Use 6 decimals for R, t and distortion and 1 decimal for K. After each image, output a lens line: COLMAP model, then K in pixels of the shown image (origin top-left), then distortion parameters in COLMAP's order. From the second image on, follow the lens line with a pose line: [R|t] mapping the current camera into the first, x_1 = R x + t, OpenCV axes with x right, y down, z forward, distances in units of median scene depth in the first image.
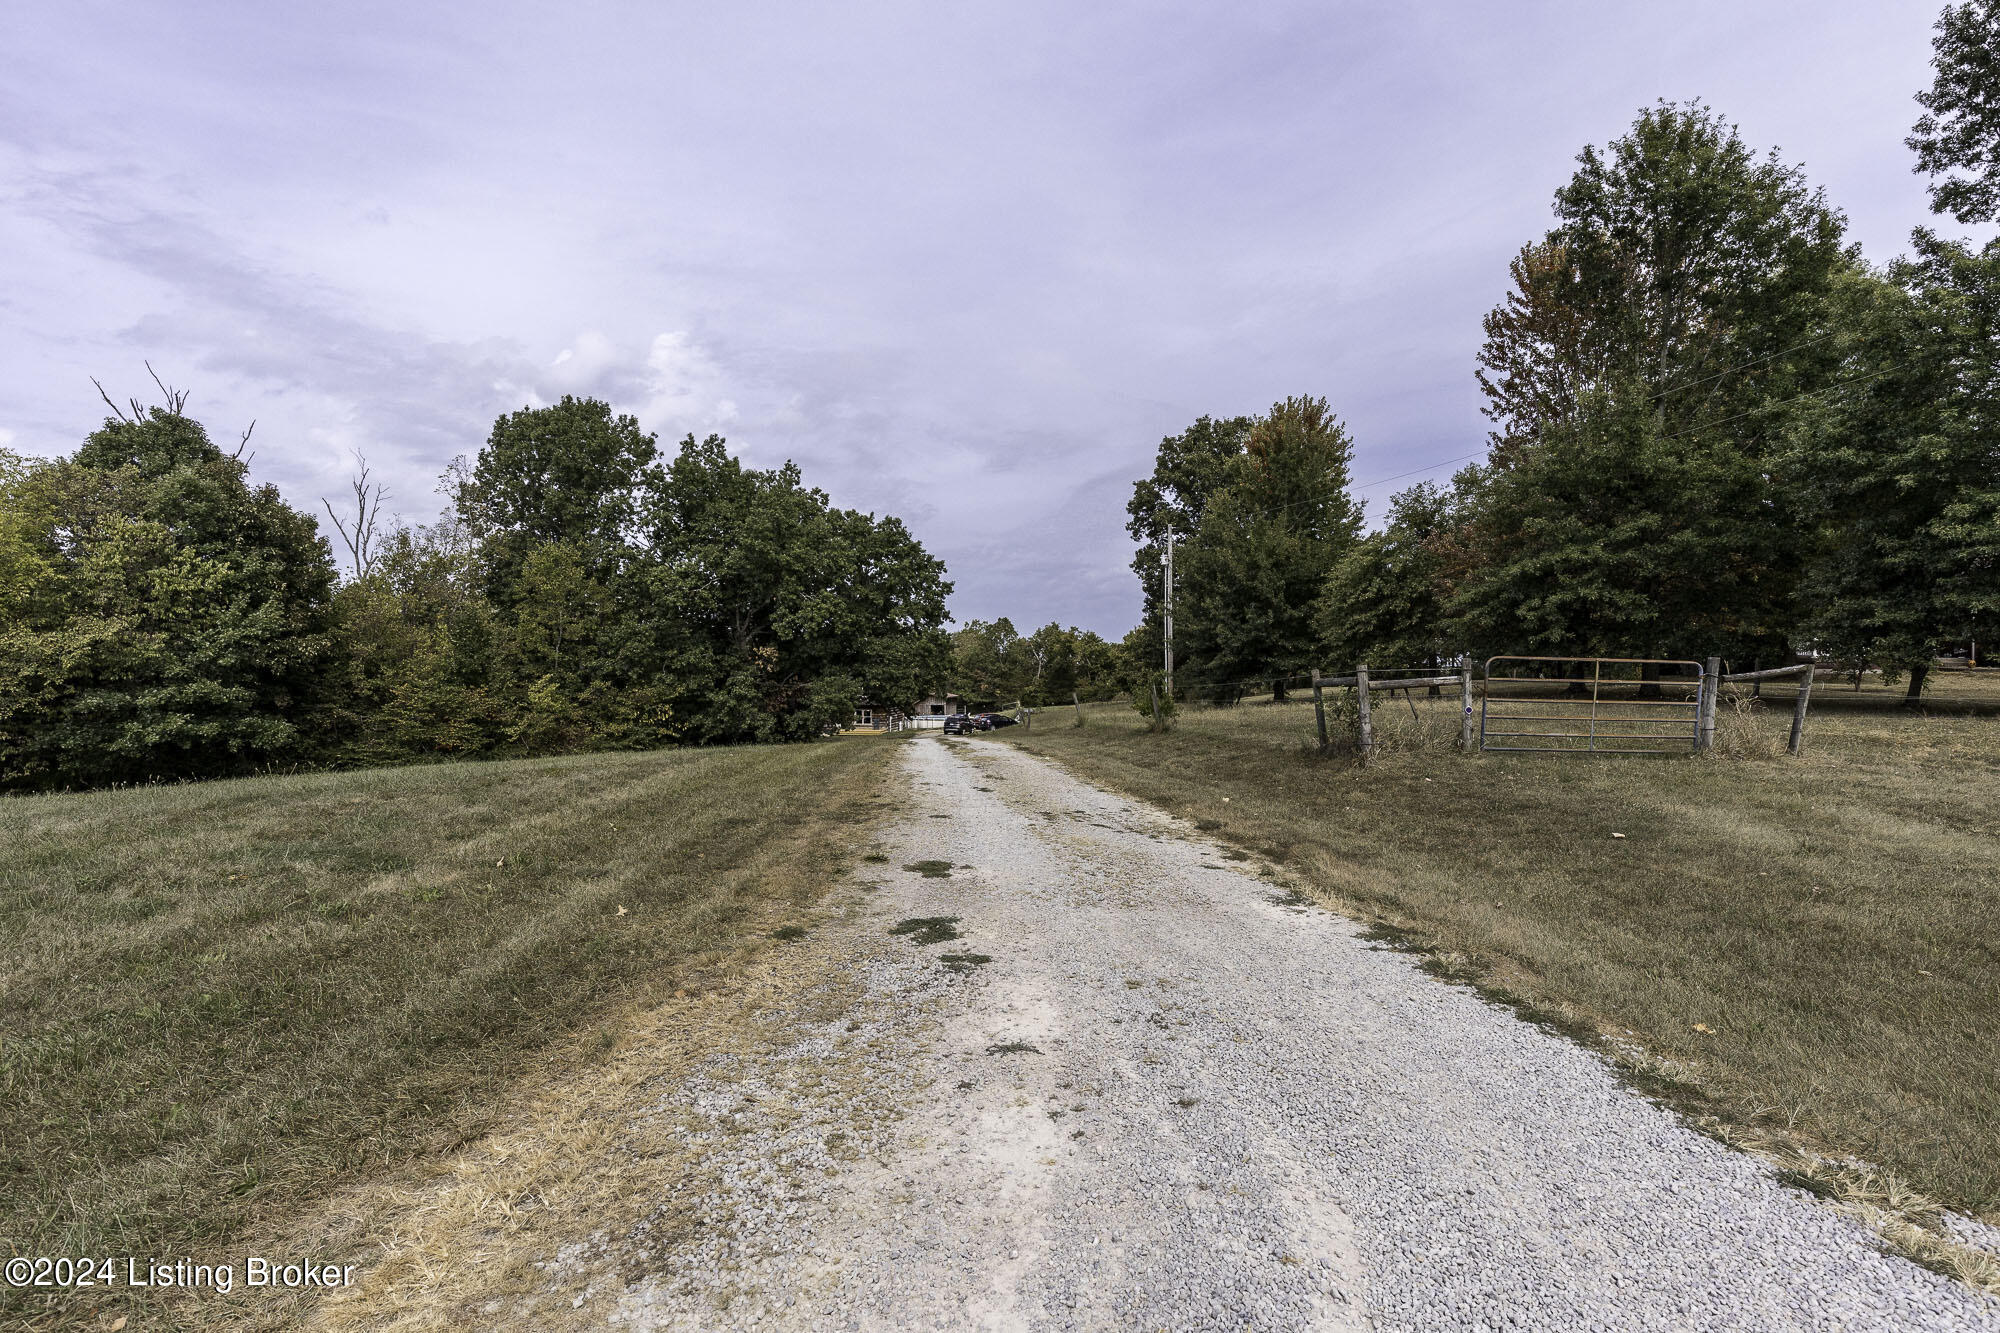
lens RADIAL K [[918.9, 0, 998.9], [0, 918.9, 664.5], [0, 0, 1]] dist [0.022743, 0.000128]
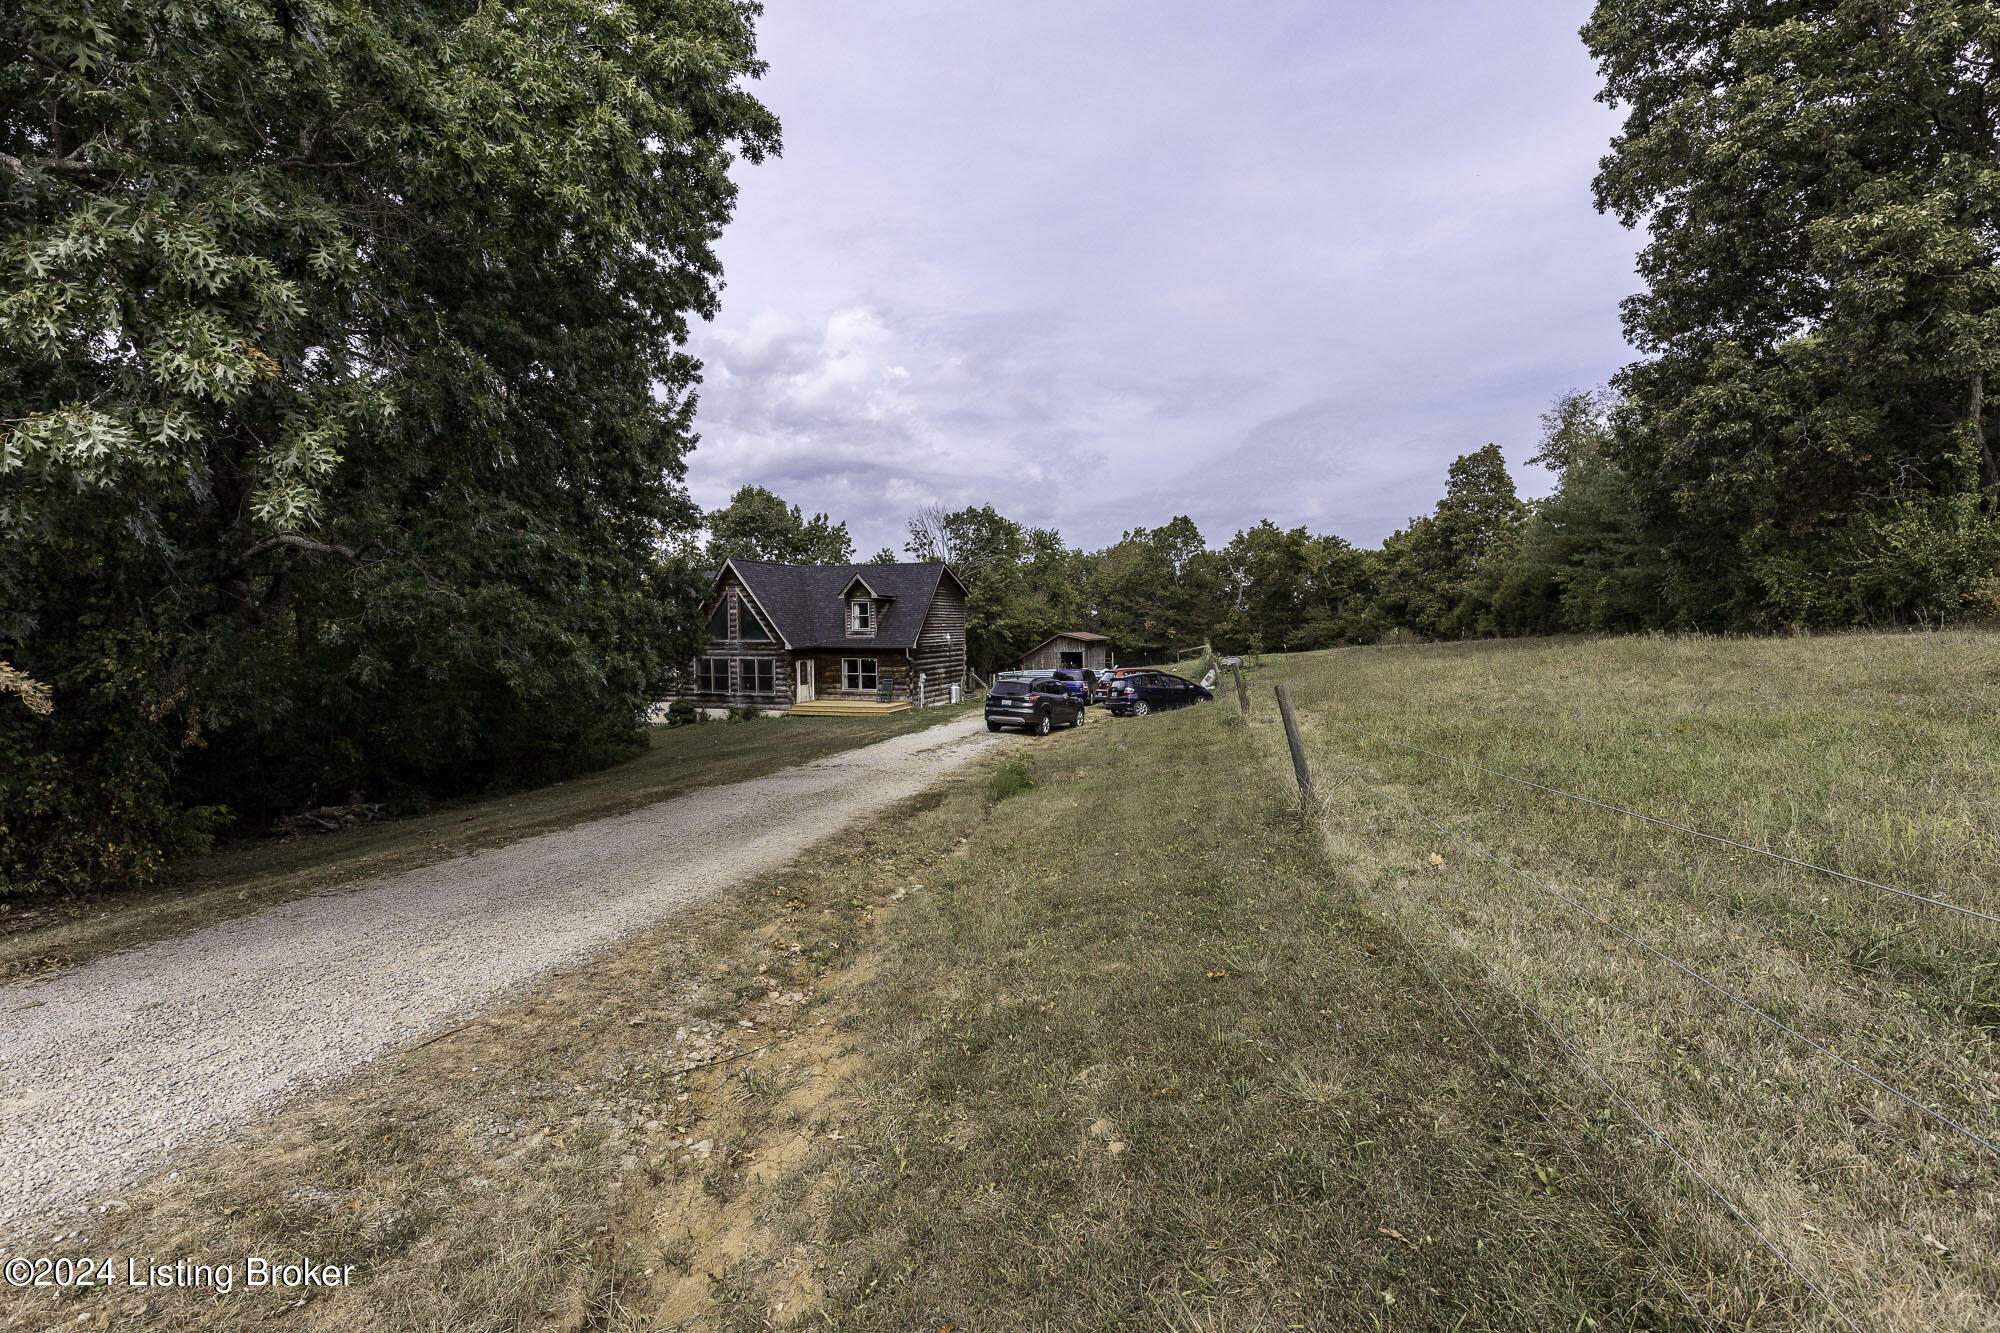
lens RADIAL K [[918.9, 0, 997.5], [0, 918.9, 663.4], [0, 0, 1]] dist [0.022743, 0.000128]
pose [[0.982493, -0.005723, -0.186213, -0.001750], [0.014281, 0.998901, 0.044650, 0.021029], [0.185753, -0.046528, 0.981494, 0.364612]]
